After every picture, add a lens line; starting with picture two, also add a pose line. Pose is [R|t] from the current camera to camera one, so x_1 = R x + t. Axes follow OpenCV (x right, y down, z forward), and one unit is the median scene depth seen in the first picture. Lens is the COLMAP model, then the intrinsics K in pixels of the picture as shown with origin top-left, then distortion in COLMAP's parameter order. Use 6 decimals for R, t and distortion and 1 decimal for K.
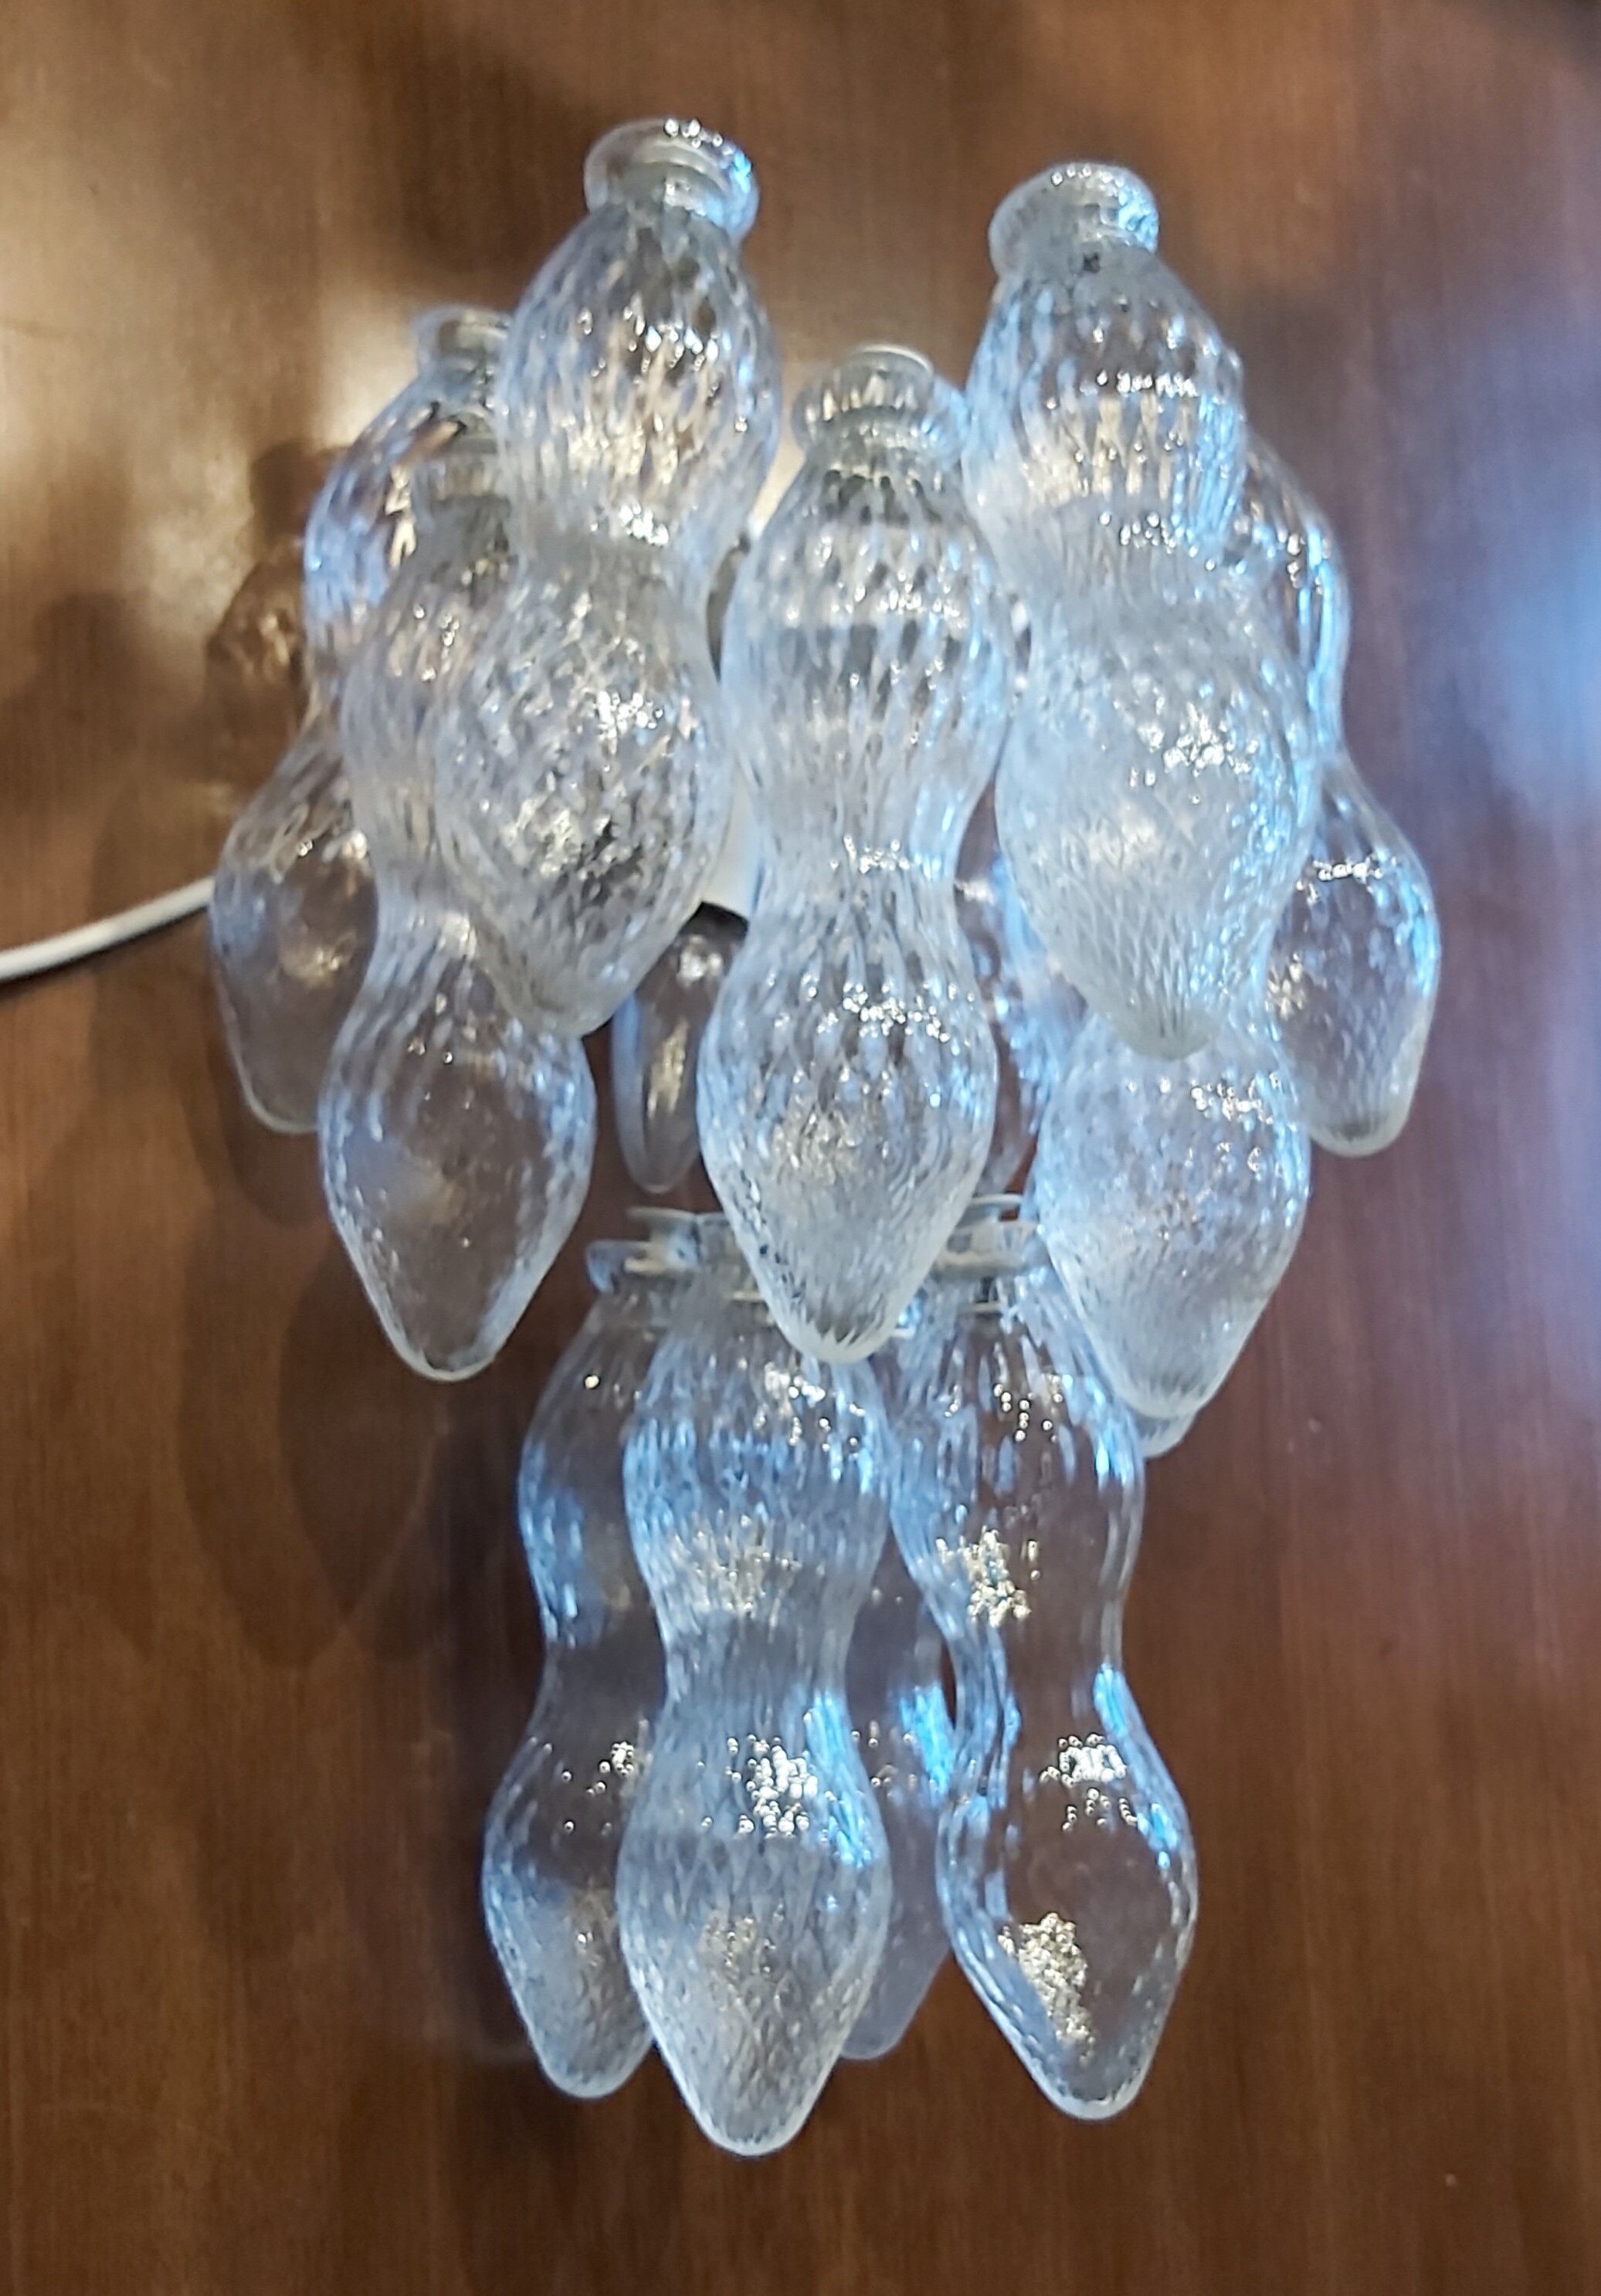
lens RADIAL K [[2344.6, 0, 740.3], [0, 2344.6, 1273.8], [0, 0, 1]] dist [-0.003483, 0.000000]
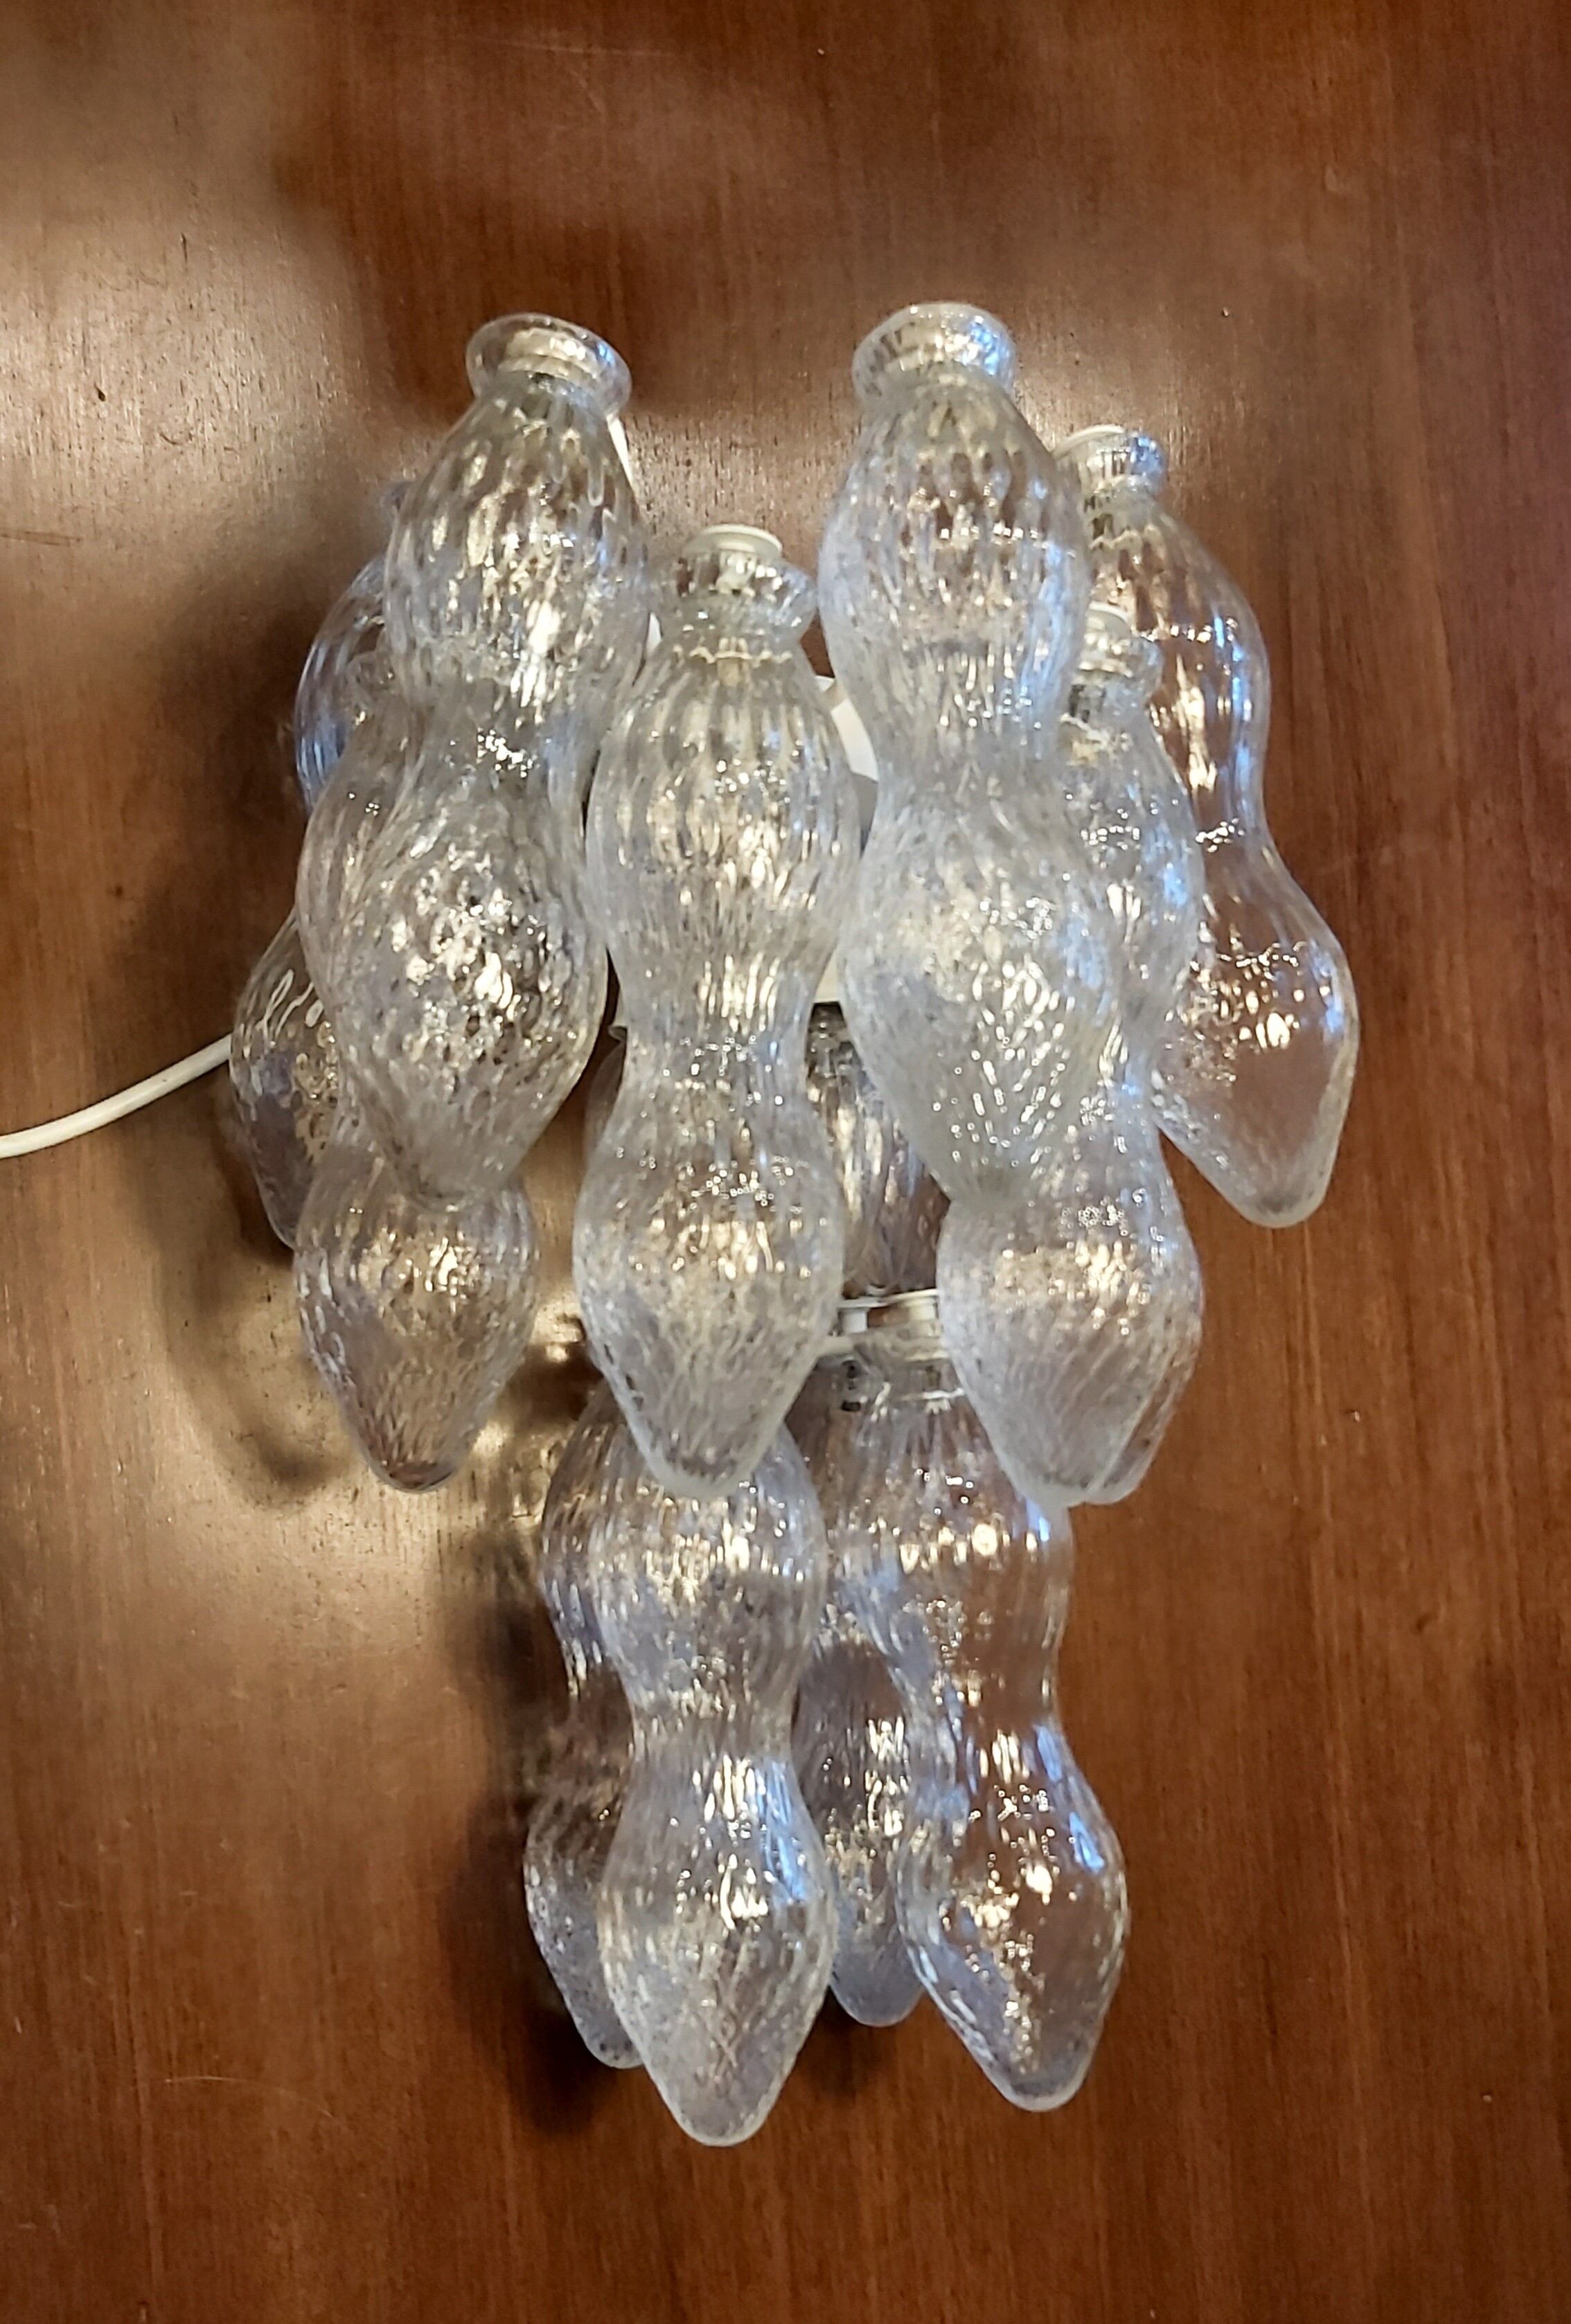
lens RADIAL K [[2076.4, 0, 769.3], [0, 2076.4, 1364.0], [0, 0, 1]] dist [0.032334, -0.071002]
pose [[0.983211, -0.035617, -0.178963, 0.211642], [0.057625, 0.991182, 0.119321, -0.120968], [0.173135, -0.127630, 0.976594, 0.041104]]
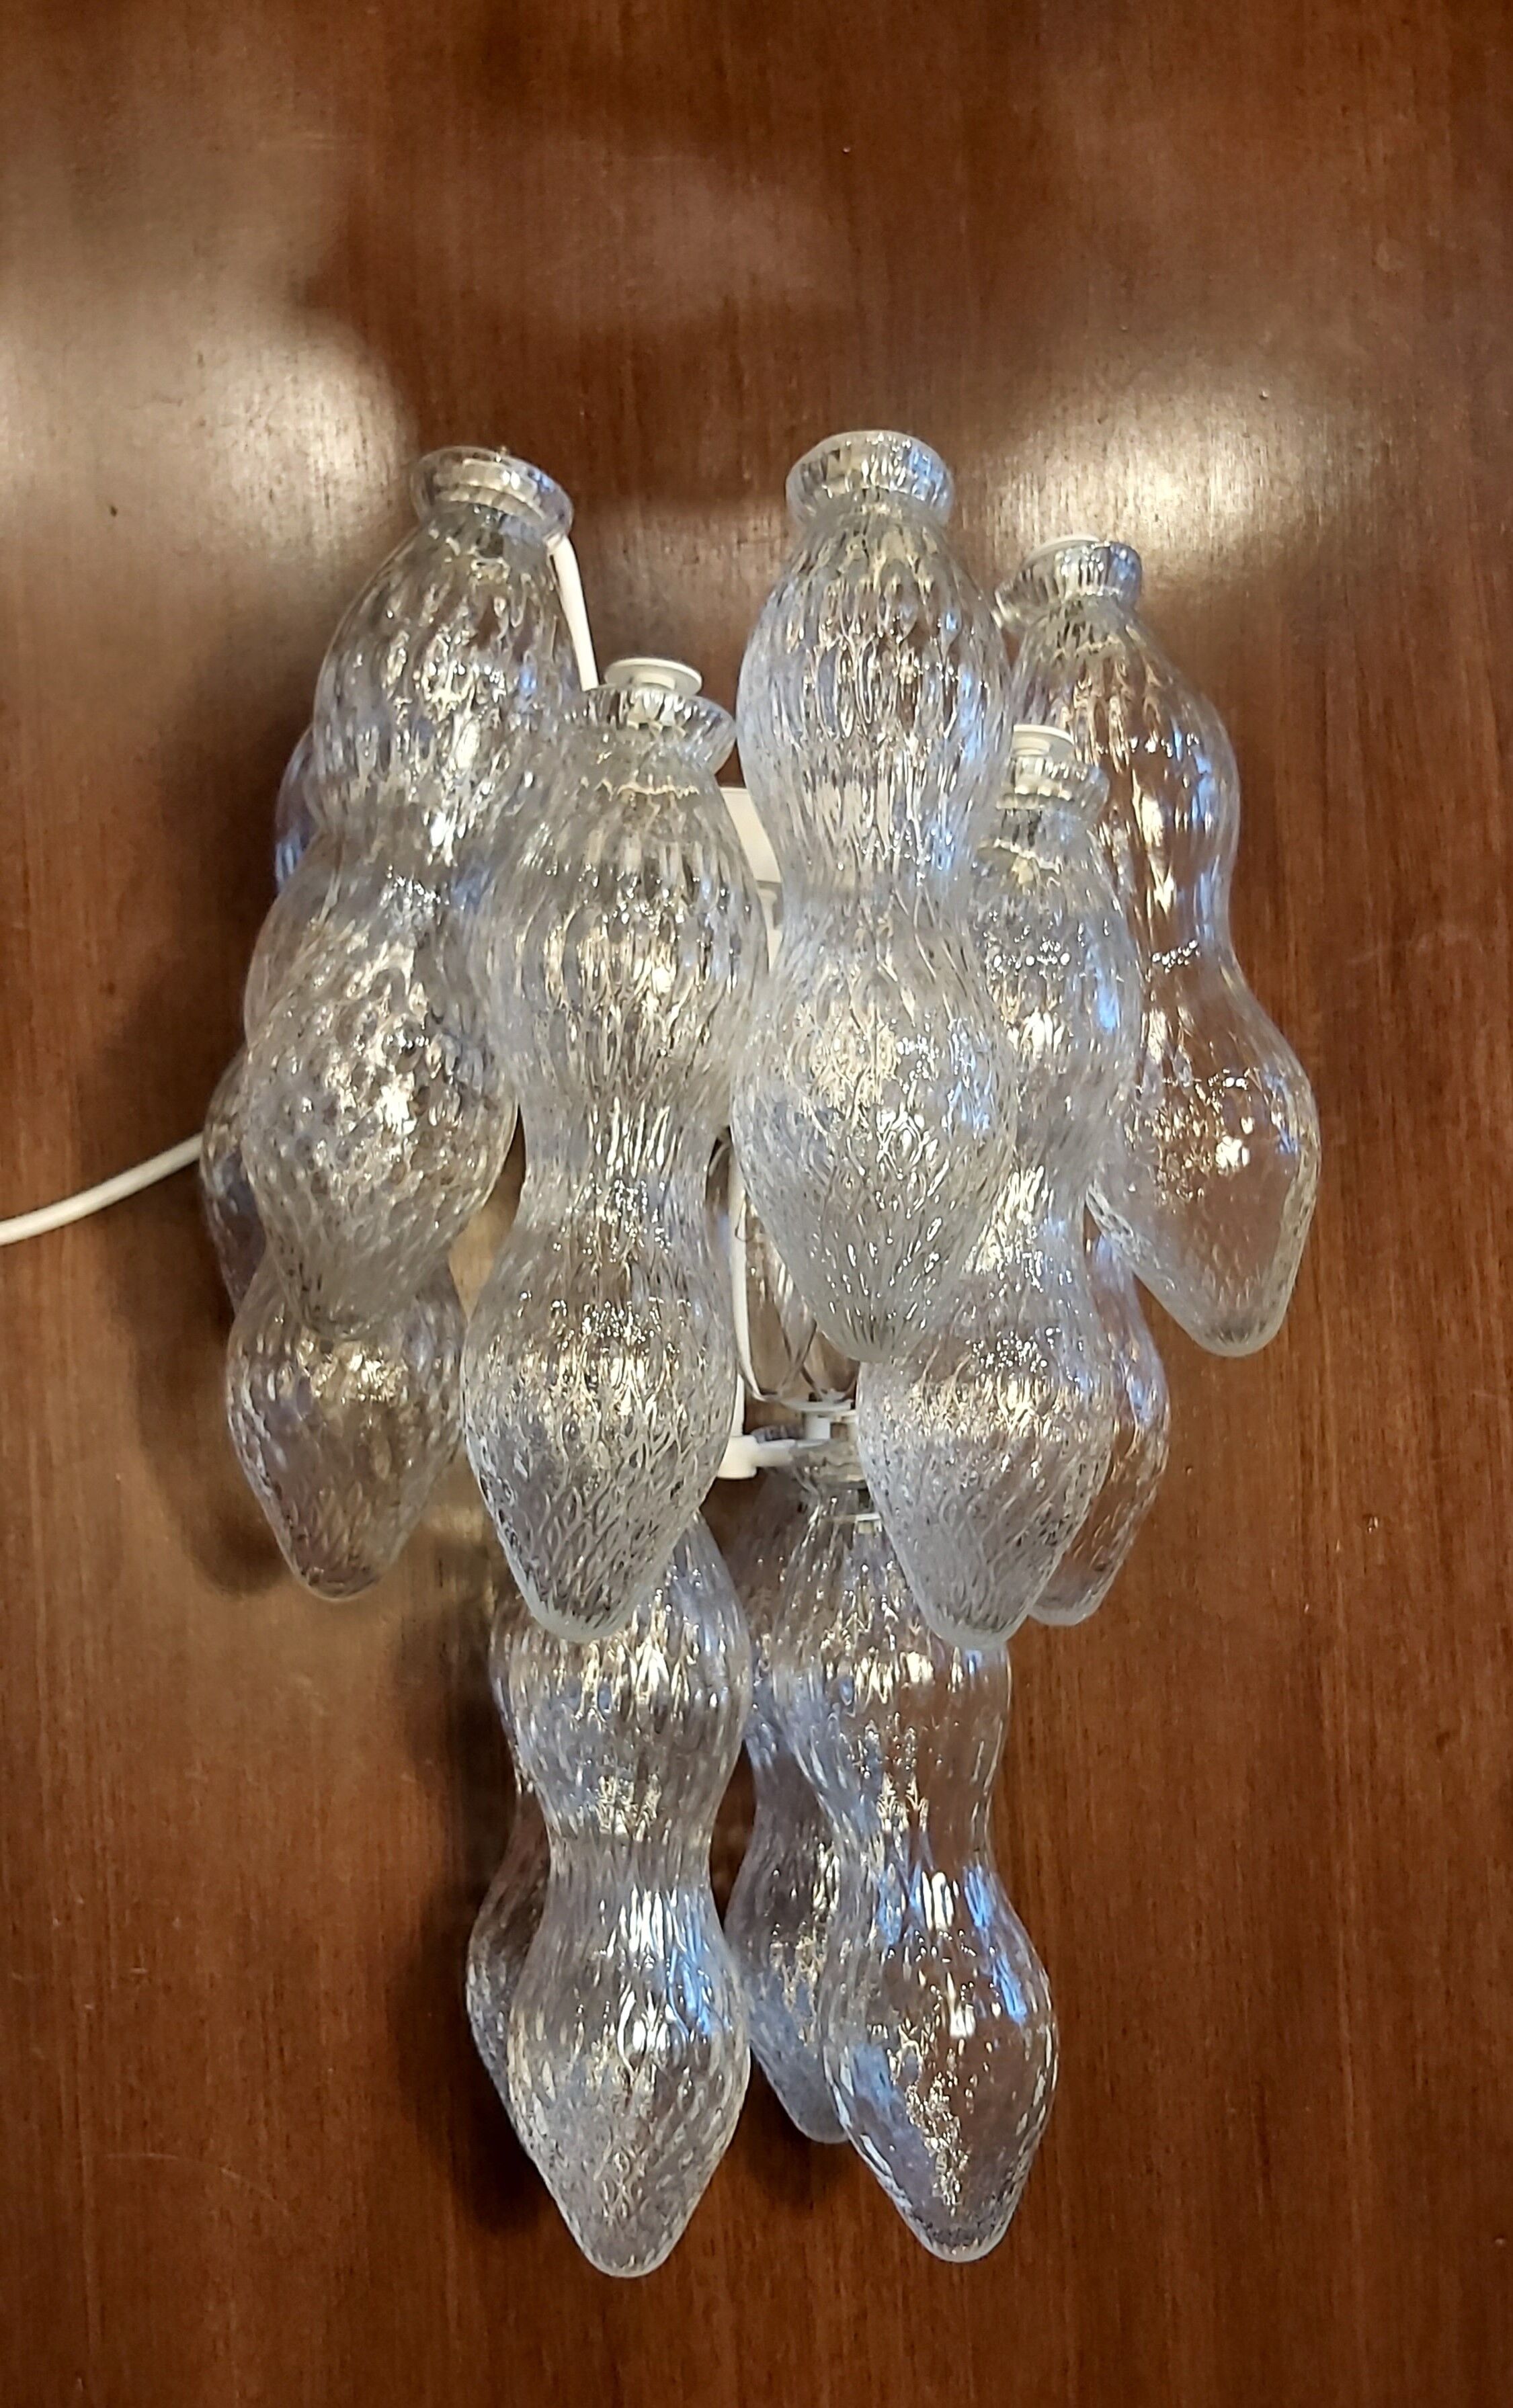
lens RADIAL K [[2025.5, 0, 784.0], [0, 2025.5, 1291.9], [0, 0, 1]] dist [0.029358, -0.072256]
pose [[0.960213, -0.012687, -0.278979, 0.337891], [0.039497, 0.995096, 0.090690, -0.175241], [0.276460, -0.098100, 0.956005, 0.113523]]
